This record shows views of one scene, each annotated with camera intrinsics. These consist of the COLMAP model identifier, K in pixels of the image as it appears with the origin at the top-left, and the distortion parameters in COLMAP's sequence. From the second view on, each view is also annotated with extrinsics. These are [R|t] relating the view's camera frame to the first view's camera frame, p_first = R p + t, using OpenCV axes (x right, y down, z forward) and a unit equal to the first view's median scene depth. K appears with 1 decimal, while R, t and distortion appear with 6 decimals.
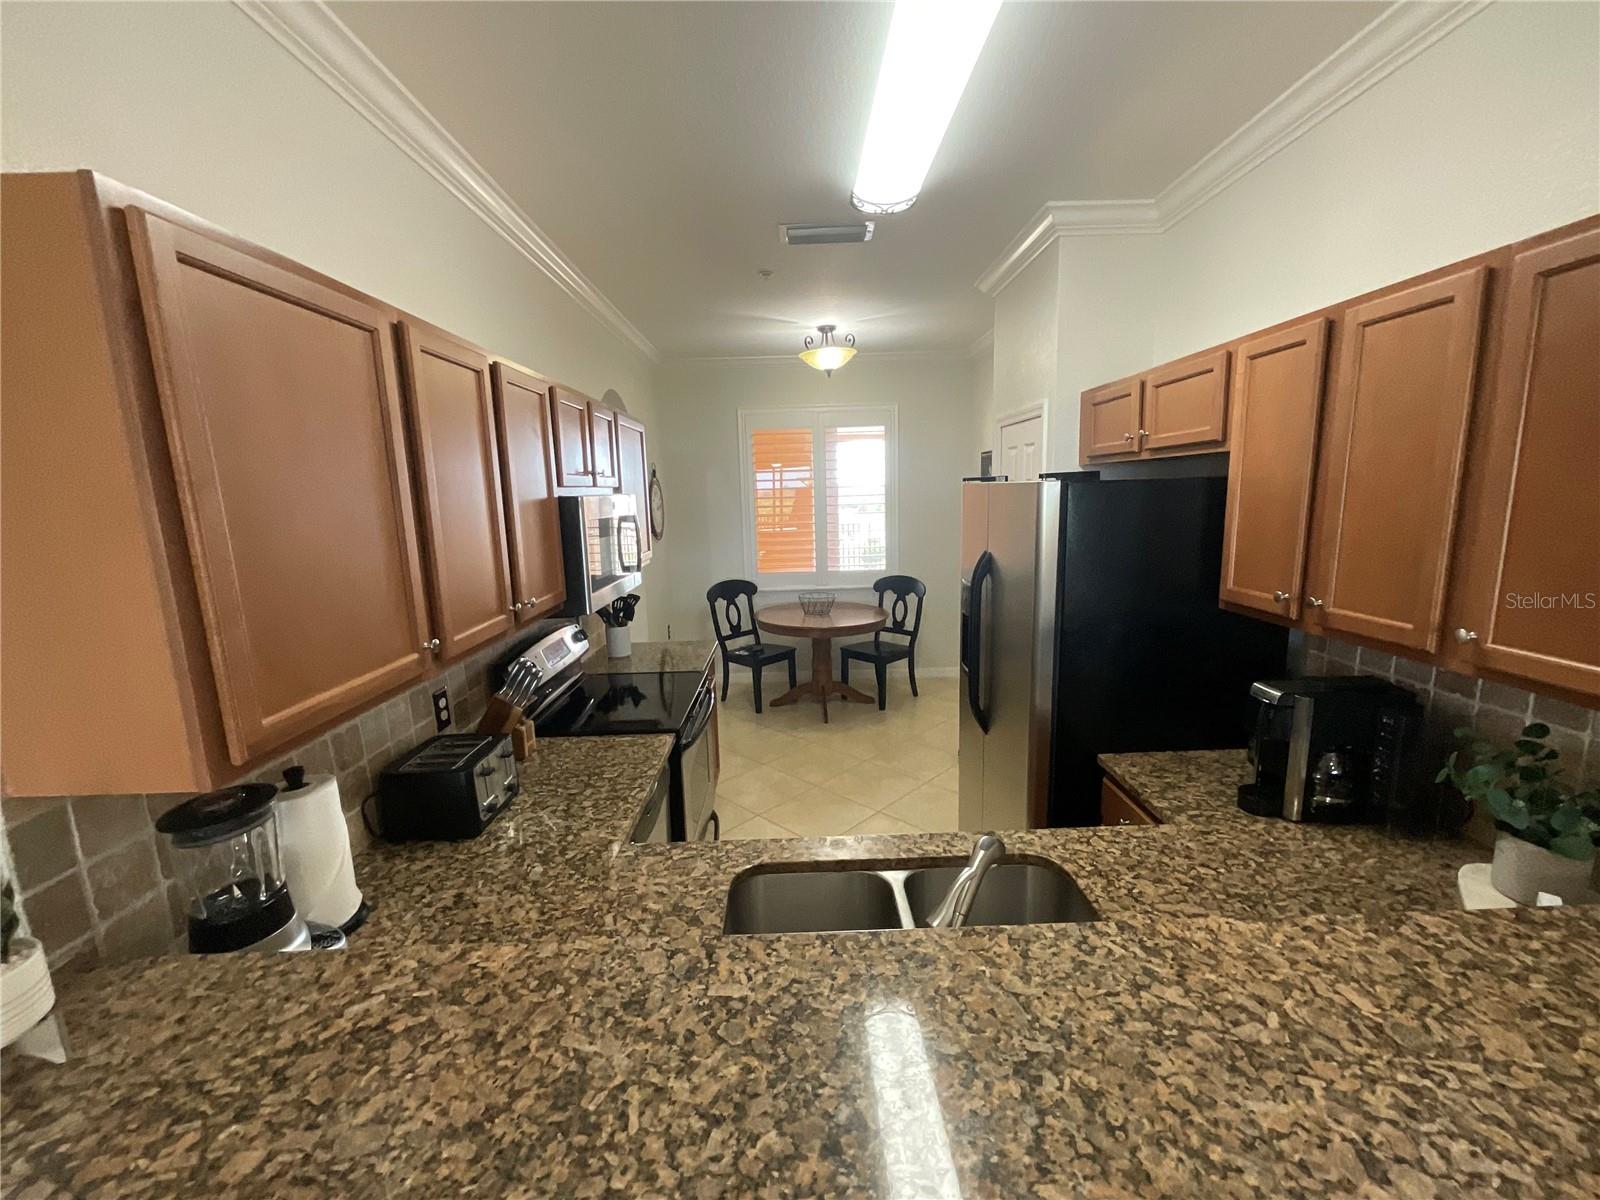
lens RADIAL K [[646.7, 0, 801.4], [0, 646.7, 600.1], [0, 0, 1]] dist [-0.000008, -0.000236]
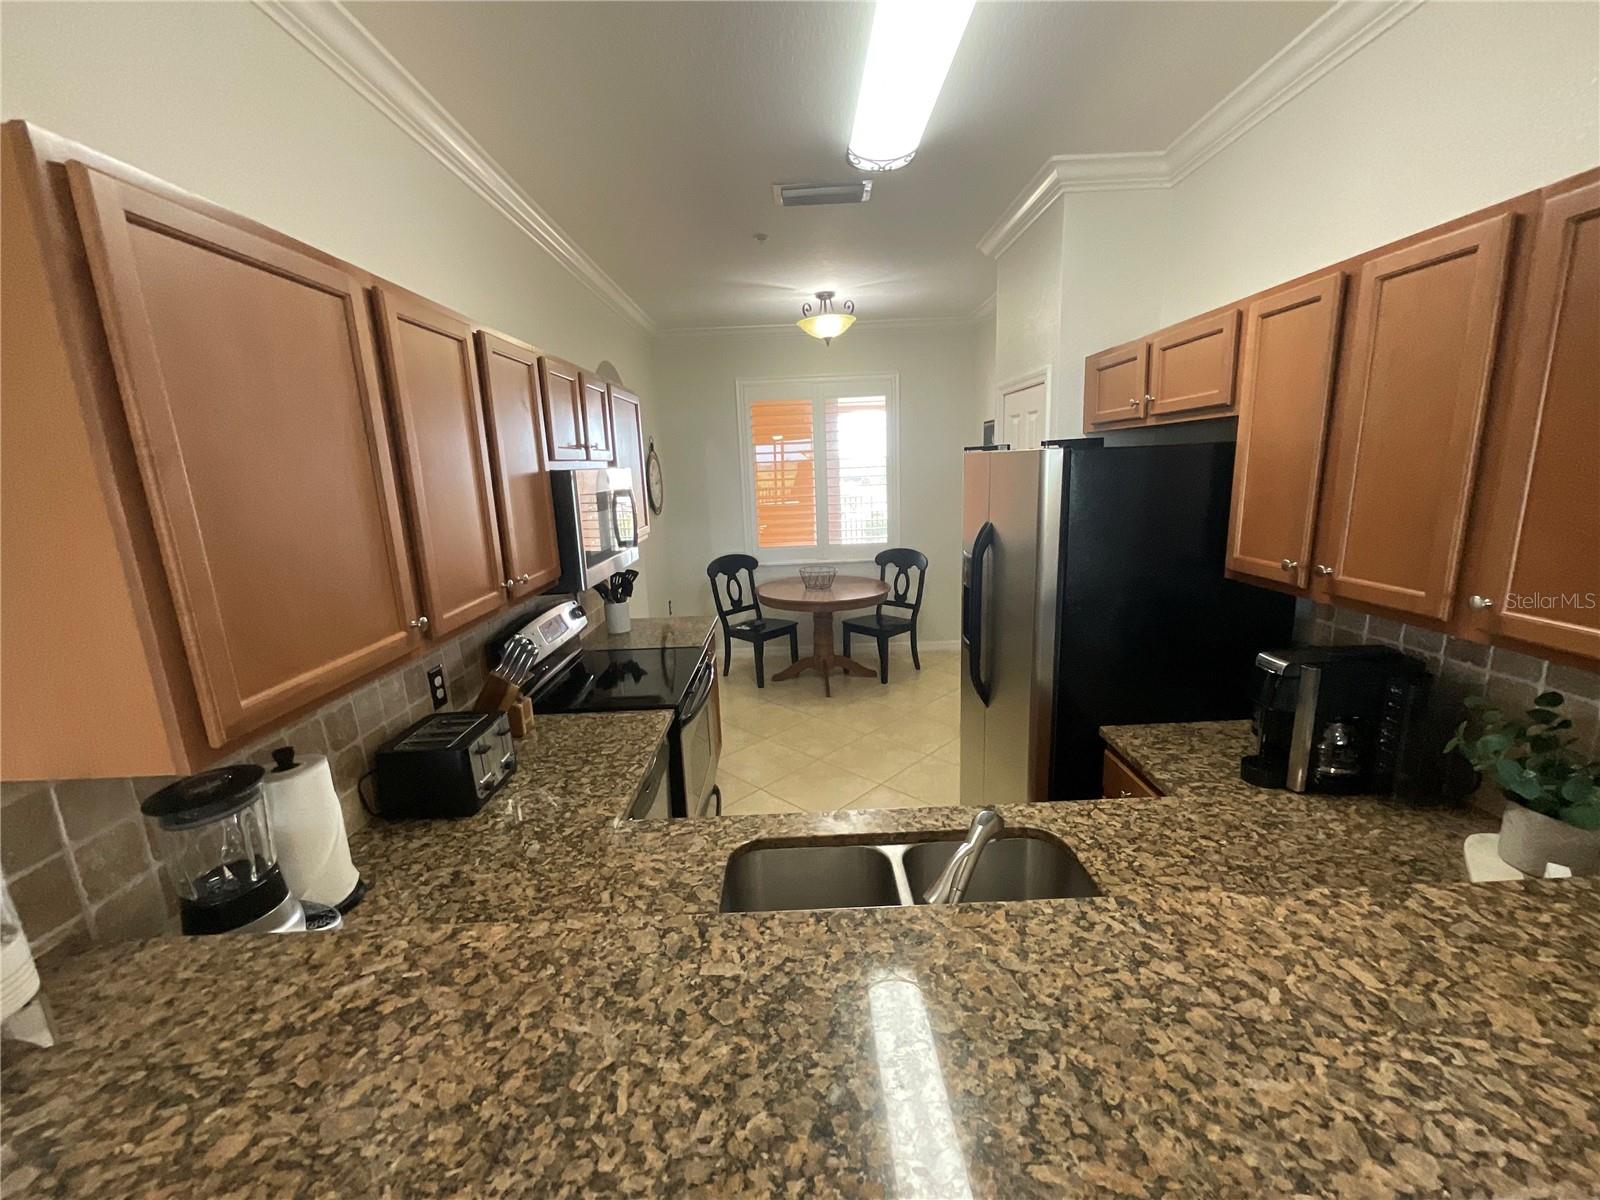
lens RADIAL K [[646.7, 0, 801.4], [0, 646.7, 600.1], [0, 0, 1]] dist [-0.000008, -0.000236]
pose [[0.999932, -0.010155, -0.005720, 0.014431], [0.010374, 0.999163, 0.039576, 0.001854], [0.005313, -0.039633, 0.999200, 0.024570]]
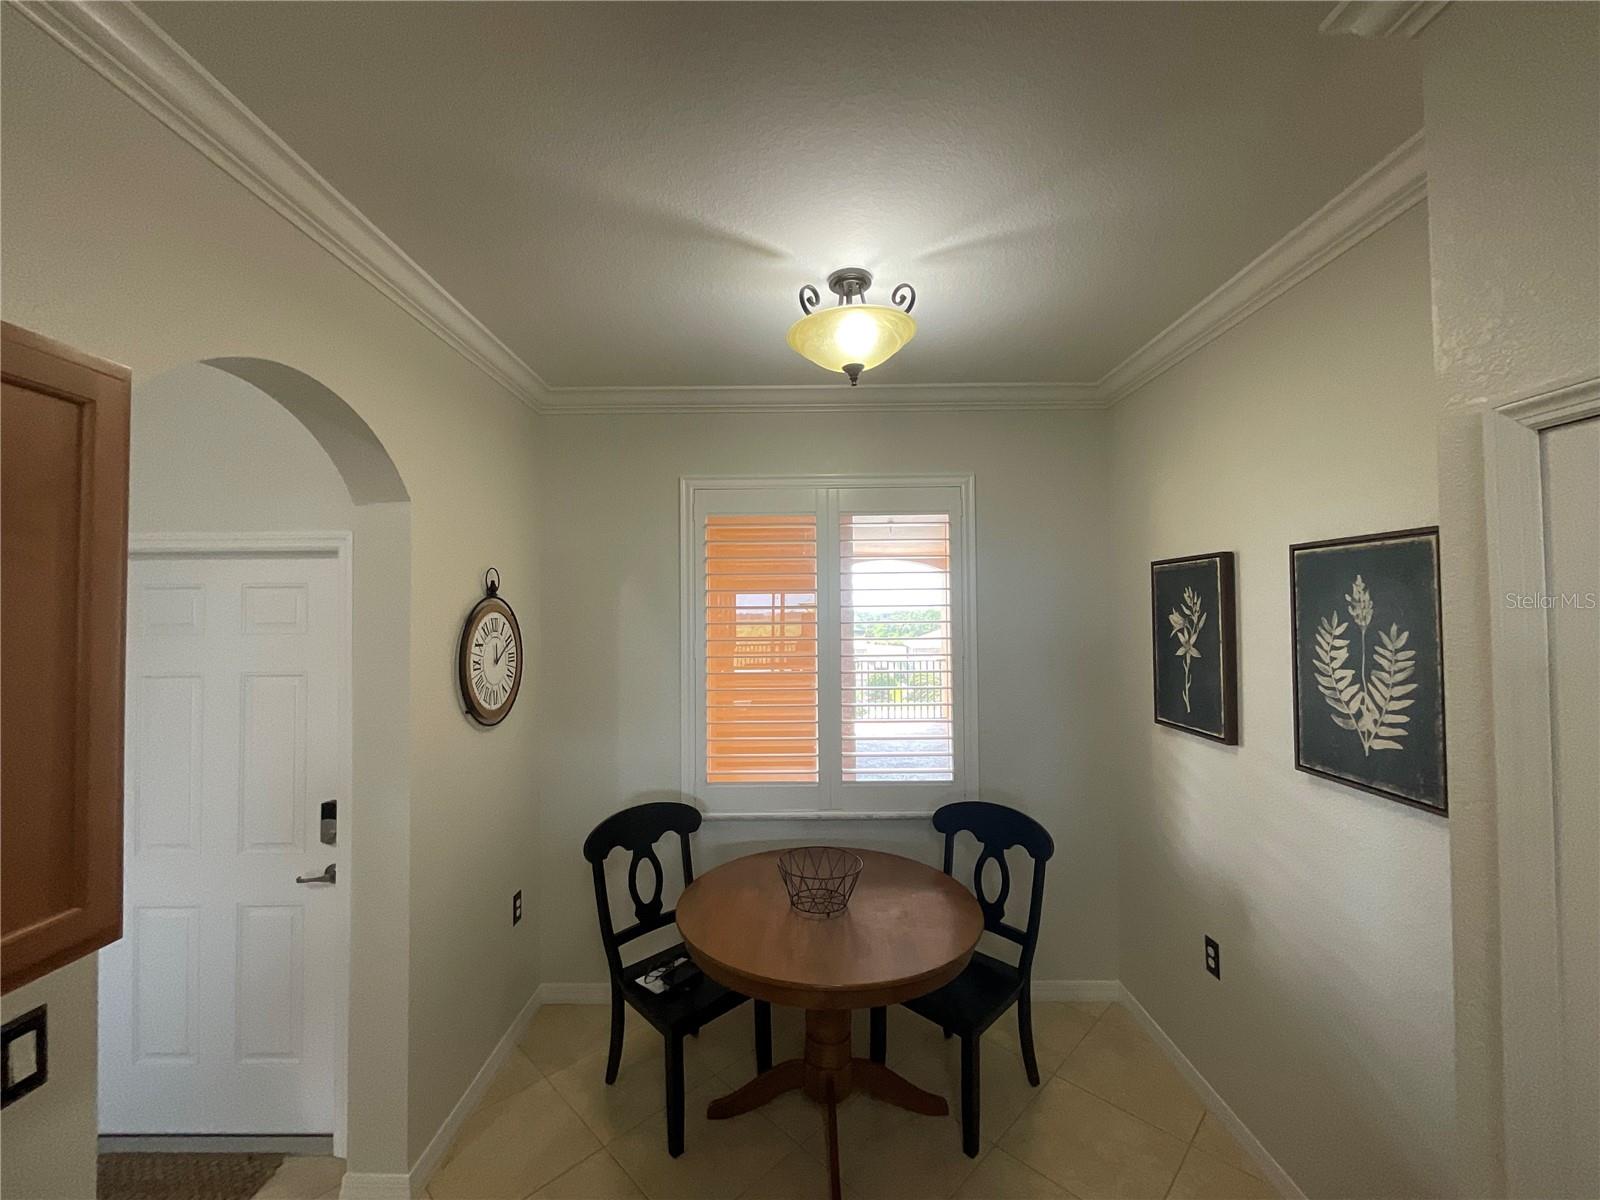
lens RADIAL K [[643.1, 0, 800.0], [0, 643.1, 603.0], [0, 0, 1]] dist [0.007288, -0.000415]
pose [[0.999745, 0.019684, -0.011097, 0.044424], [-0.021422, 0.981895, -0.188210, -0.374207], [0.007191, 0.188399, 0.982066, 1.985460]]
